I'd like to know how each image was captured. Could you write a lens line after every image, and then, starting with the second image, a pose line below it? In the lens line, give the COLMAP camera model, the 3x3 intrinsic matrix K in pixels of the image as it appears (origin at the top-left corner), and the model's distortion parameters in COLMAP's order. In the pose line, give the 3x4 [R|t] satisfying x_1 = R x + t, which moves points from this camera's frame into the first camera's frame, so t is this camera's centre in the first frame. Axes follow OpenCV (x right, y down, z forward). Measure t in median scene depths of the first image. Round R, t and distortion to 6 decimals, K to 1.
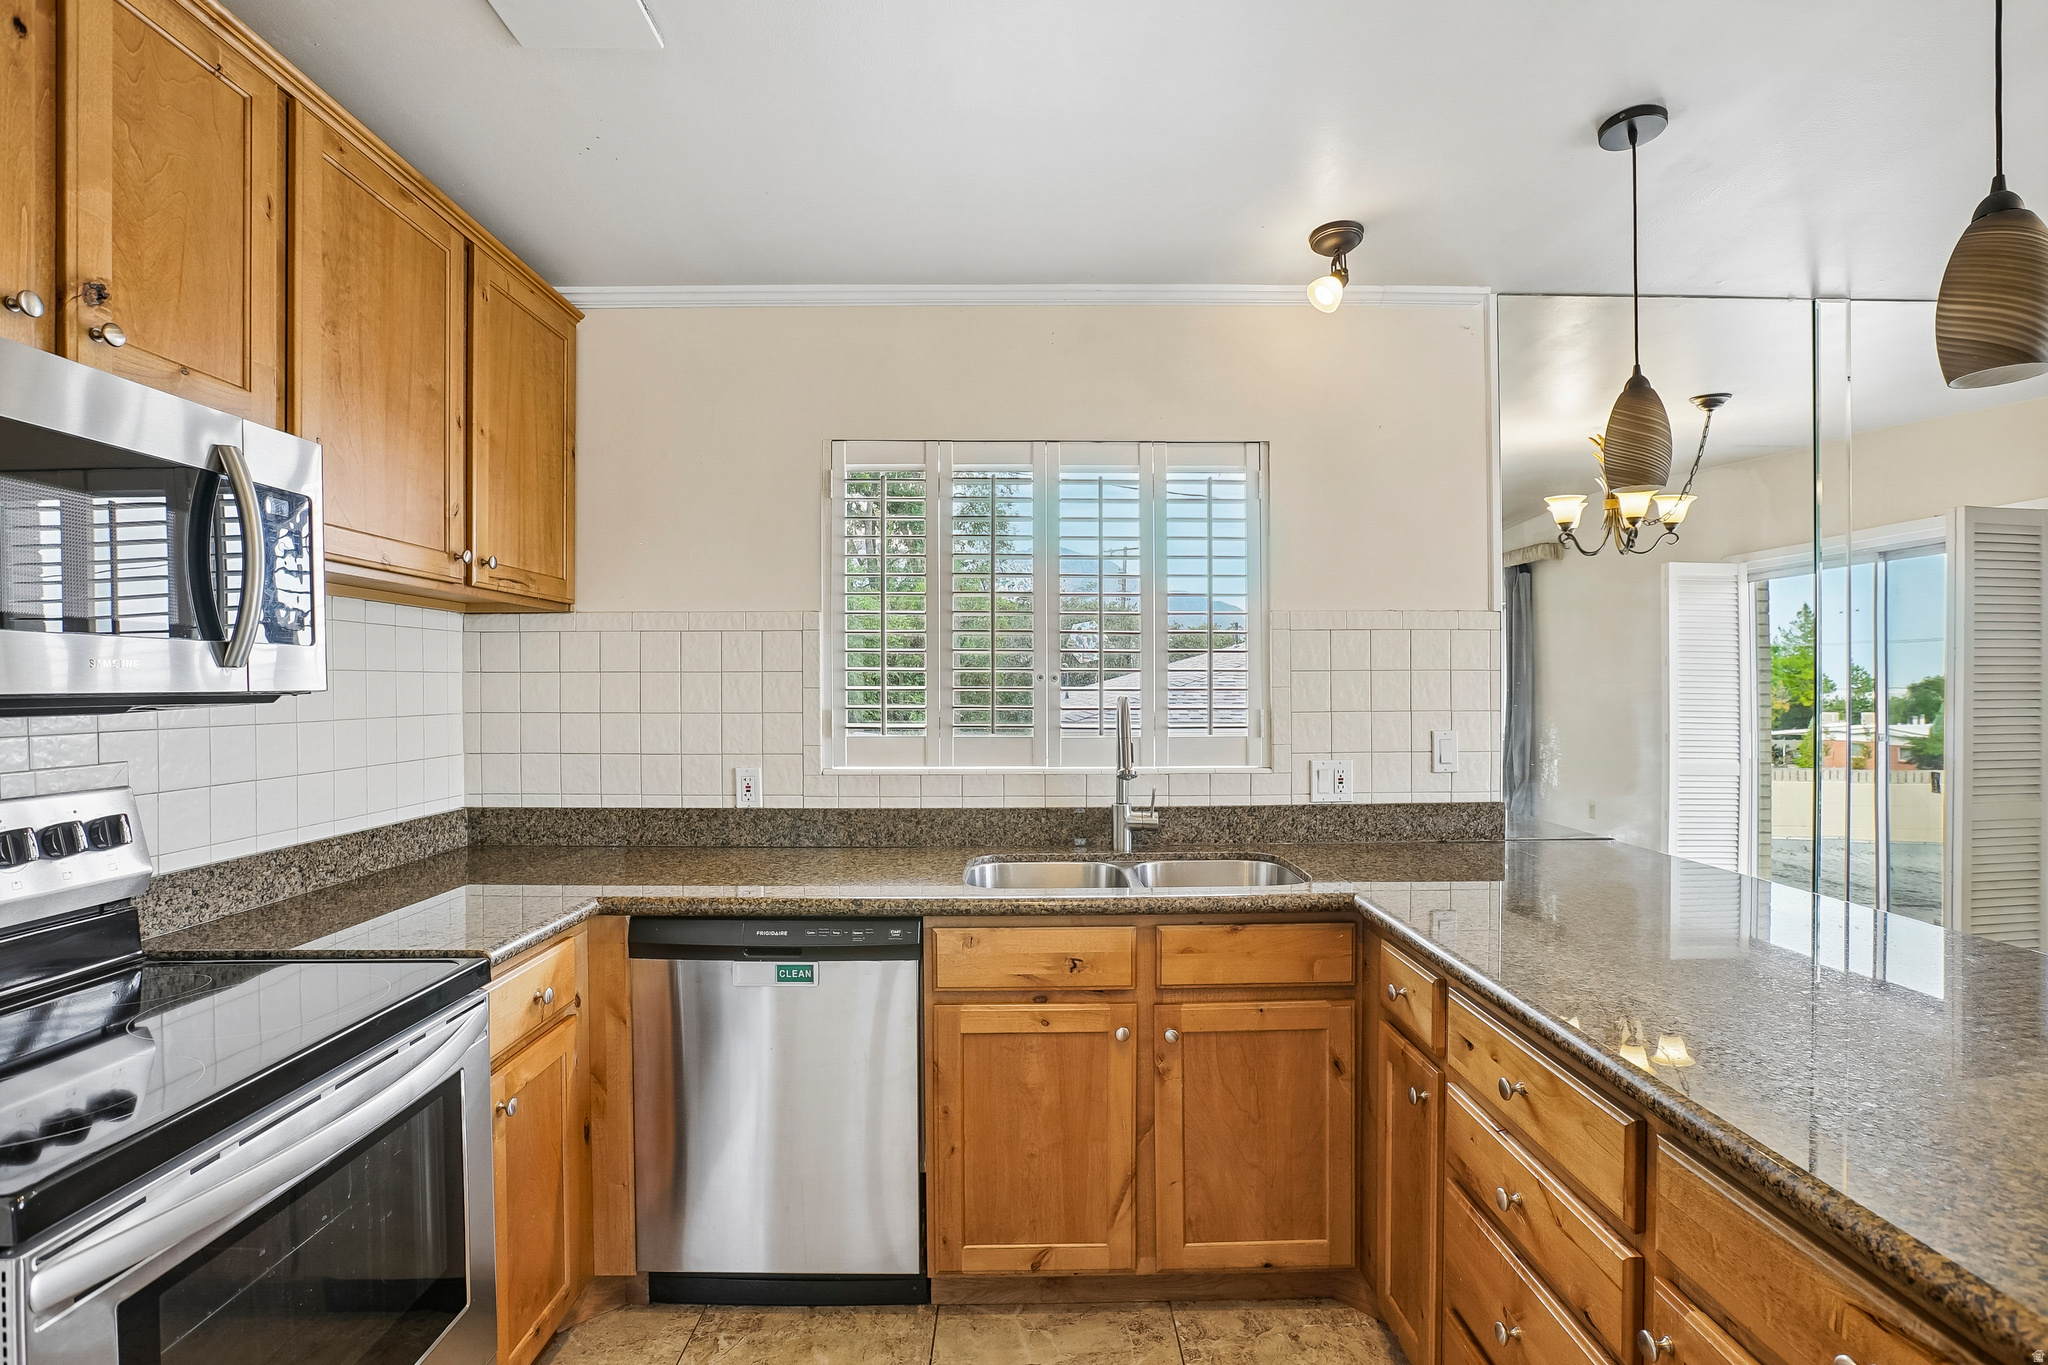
lens RADIAL K [[994.0, 0, 1025.6], [0, 994.0, 684.2], [0, 0, 1]] dist [-0.003237, -0.000595]
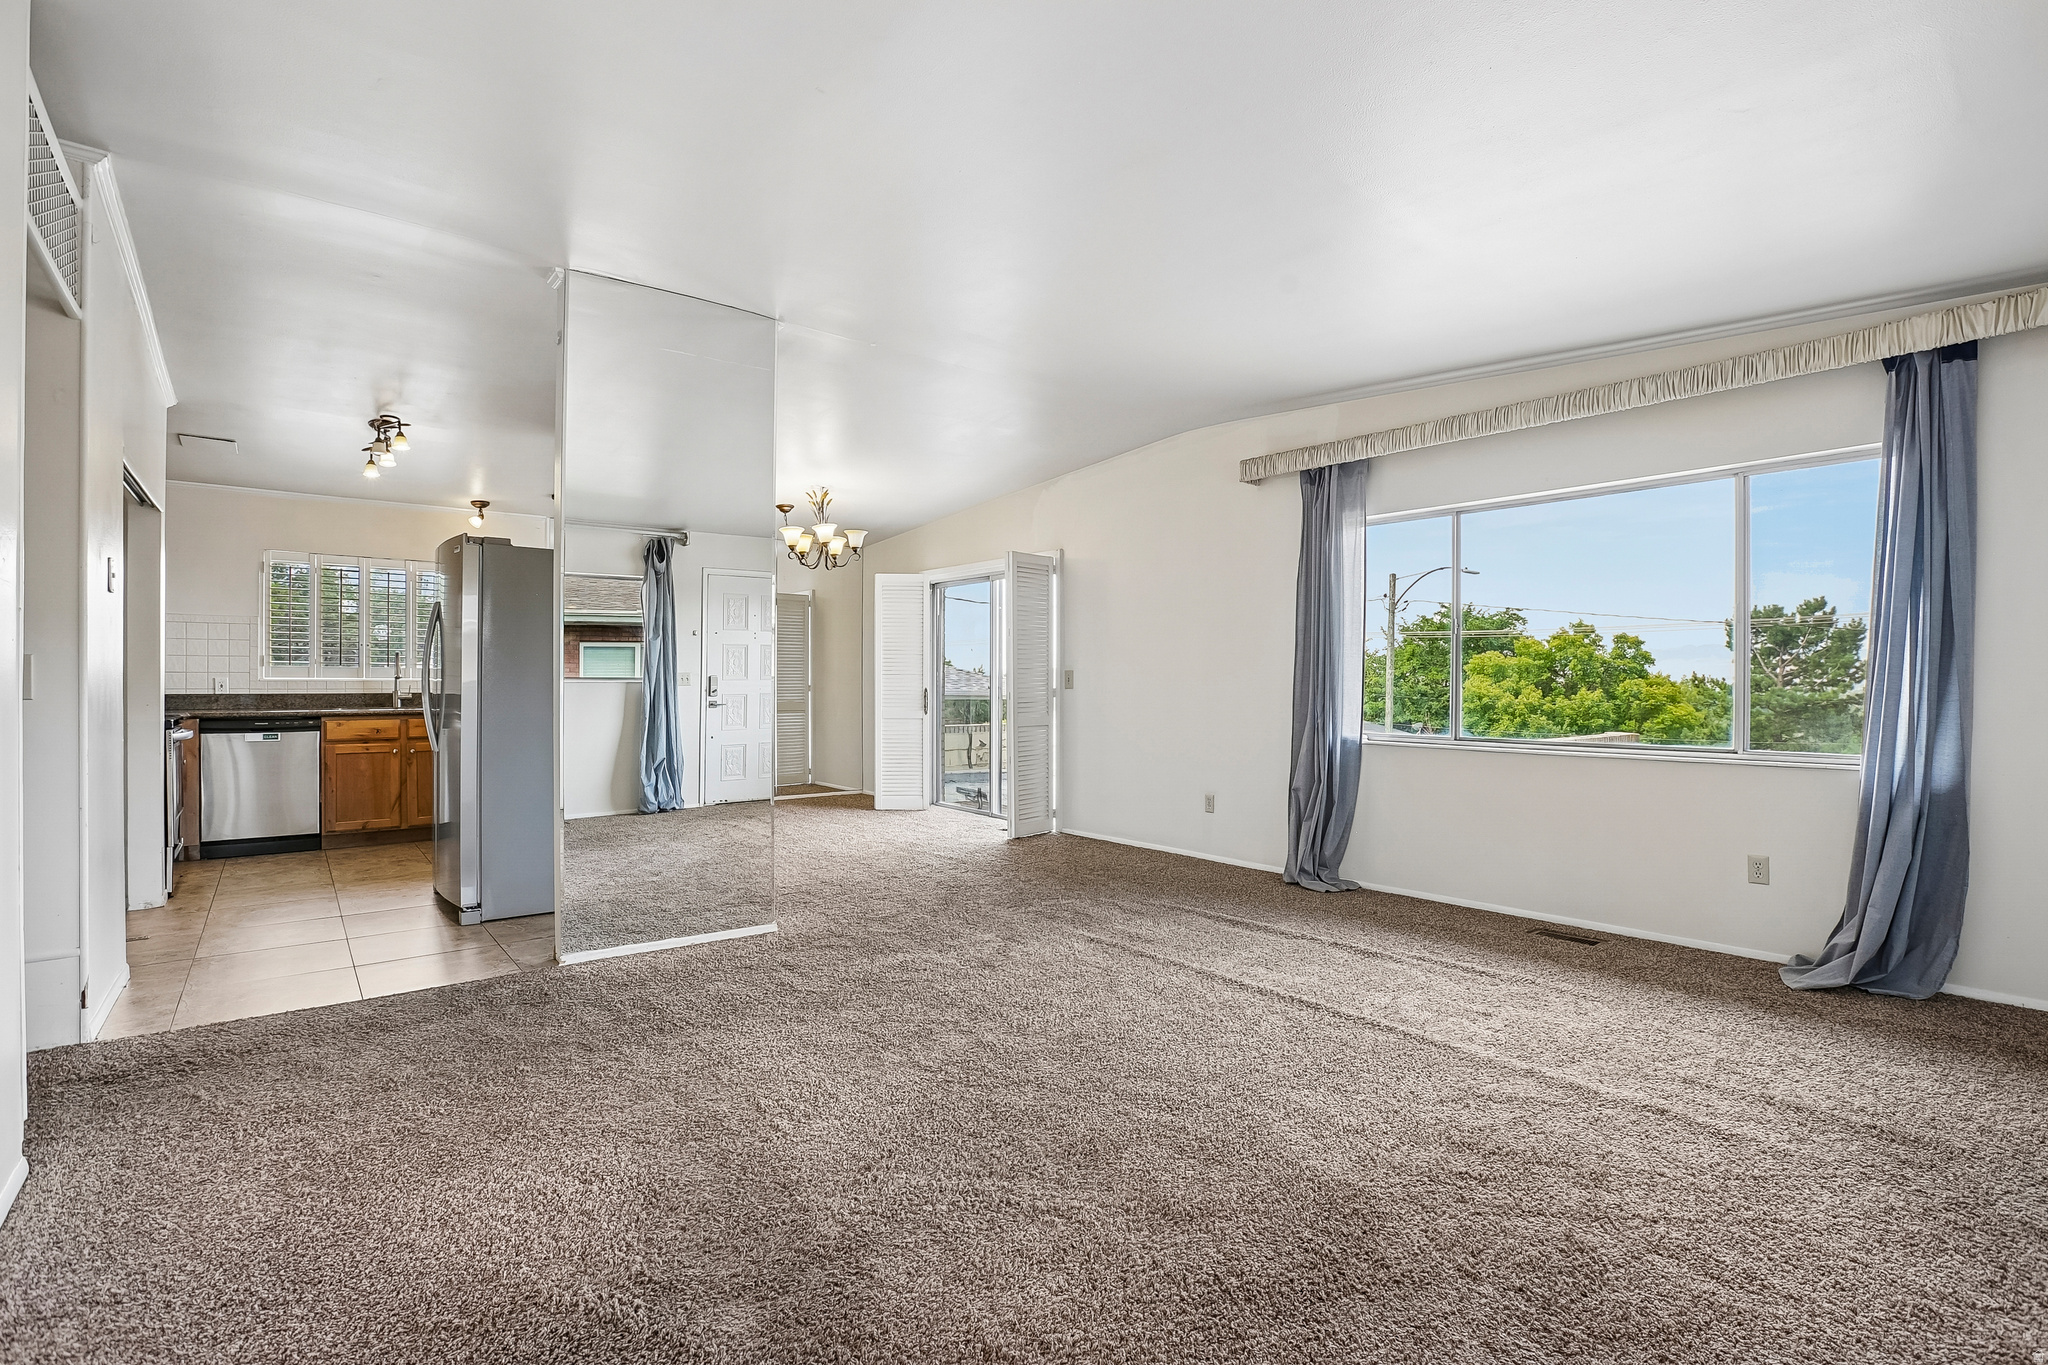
lens RADIAL K [[924.4, 0, 1035.6], [0, 924.4, 671.3], [0, 0, 1]] dist [-0.021820, 0.000711]
pose [[0.771794, 0.001804, 0.635870, -0.190650], [-0.012801, 0.999837, 0.012701, 0.014822], [-0.635744, -0.017942, 0.771692, -2.658690]]
